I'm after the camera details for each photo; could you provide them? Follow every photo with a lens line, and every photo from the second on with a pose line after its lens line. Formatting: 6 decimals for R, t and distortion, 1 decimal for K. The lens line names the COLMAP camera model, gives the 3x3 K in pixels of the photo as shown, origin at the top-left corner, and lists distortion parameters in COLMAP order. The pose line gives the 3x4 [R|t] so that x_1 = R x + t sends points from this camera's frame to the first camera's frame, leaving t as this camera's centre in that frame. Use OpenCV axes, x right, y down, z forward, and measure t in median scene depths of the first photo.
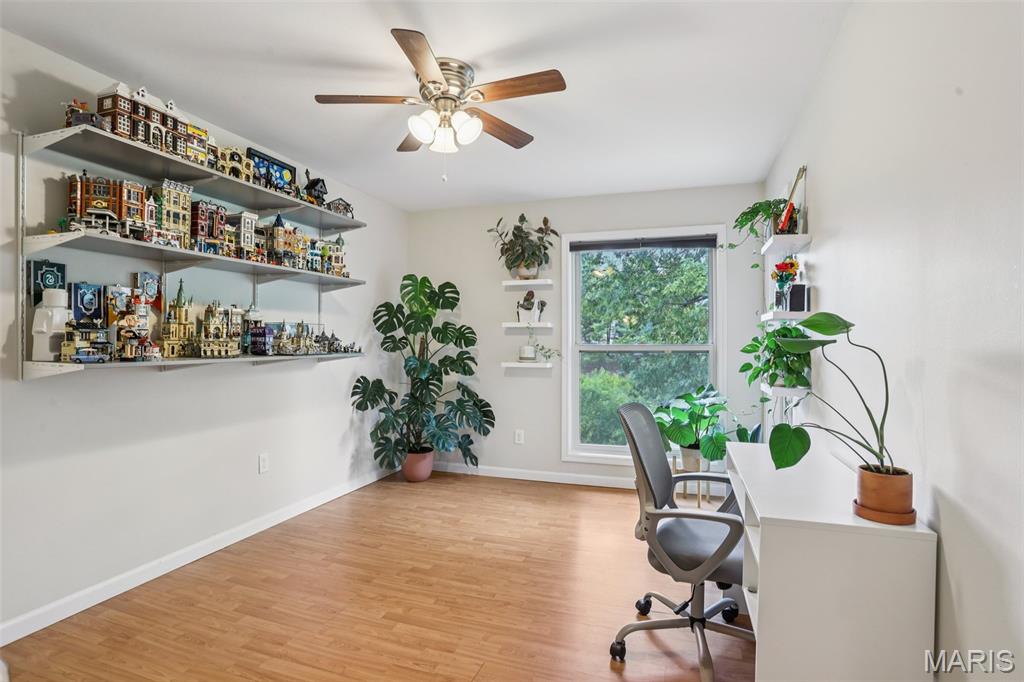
lens RADIAL K [[514.9, 0, 505.8], [0, 514.9, 343.9], [0, 0, 1]] dist [-0.066943, 0.027624]
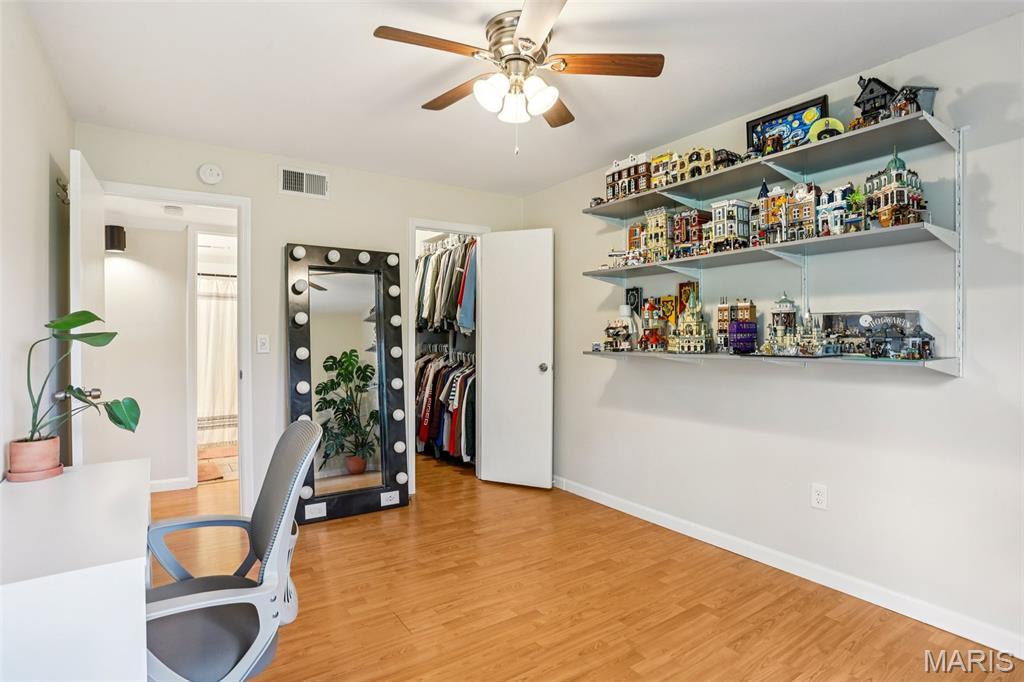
lens RADIAL K [[514.9, 0, 505.5], [0, 514.9, 336.0], [0, 0, 1]] dist [-0.066943, 0.027624]
pose [[-0.595260, -0.006270, -0.803508, 0.528501], [-0.009787, 0.999952, -0.000552, -0.004479], [0.803473, 0.007535, -0.595293, 1.344015]]
